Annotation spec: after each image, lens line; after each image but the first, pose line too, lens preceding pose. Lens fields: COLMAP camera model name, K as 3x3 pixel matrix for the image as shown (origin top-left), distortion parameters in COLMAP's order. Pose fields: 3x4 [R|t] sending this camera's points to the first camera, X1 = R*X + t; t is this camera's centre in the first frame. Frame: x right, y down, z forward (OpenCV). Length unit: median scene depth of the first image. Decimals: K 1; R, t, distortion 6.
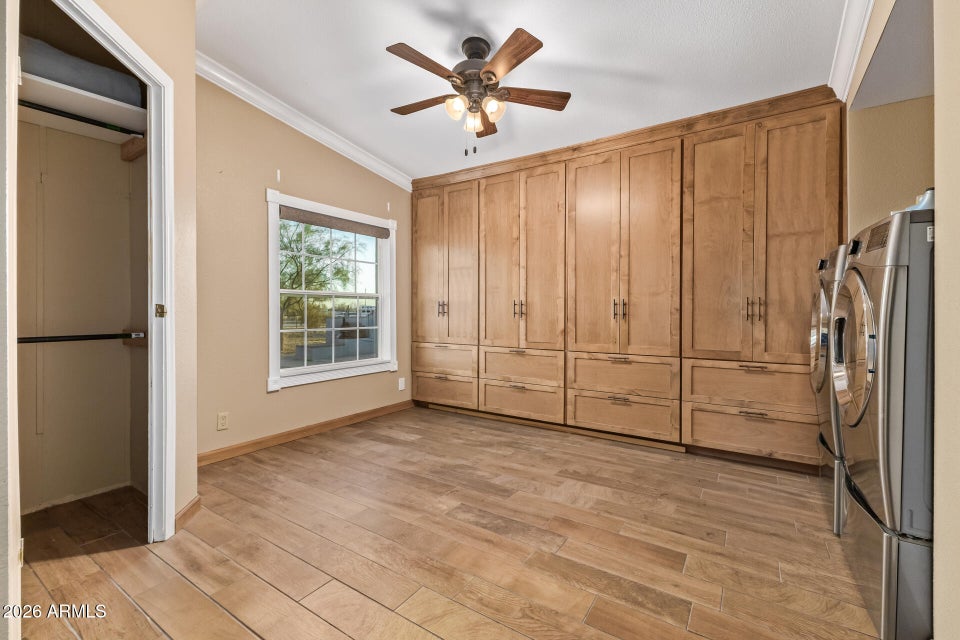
lens RADIAL K [[420.7, 0, 481.3], [0, 420.7, 316.4], [0, 0, 1]] dist [0.000815, 0.000141]
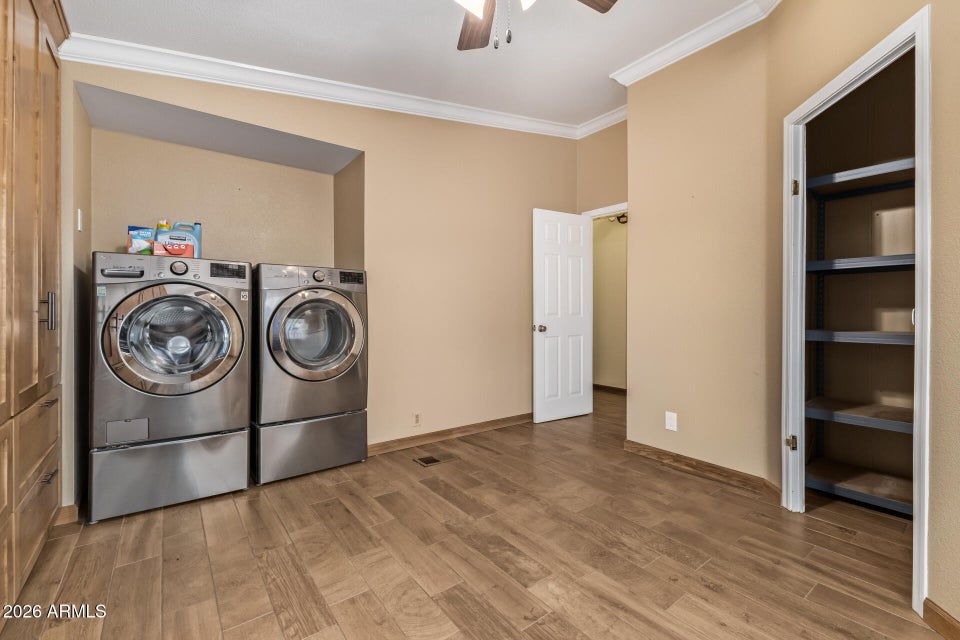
lens RADIAL K [[420.7, 0, 480.3], [0, 420.7, 315.6], [0, 0, 1]] dist [0.000815, 0.000141]
pose [[-0.947477, -0.003365, 0.319806, -0.211981], [0.002051, 0.999860, 0.016598, -0.024691], [-0.319817, 0.016382, -0.947338, 1.809443]]
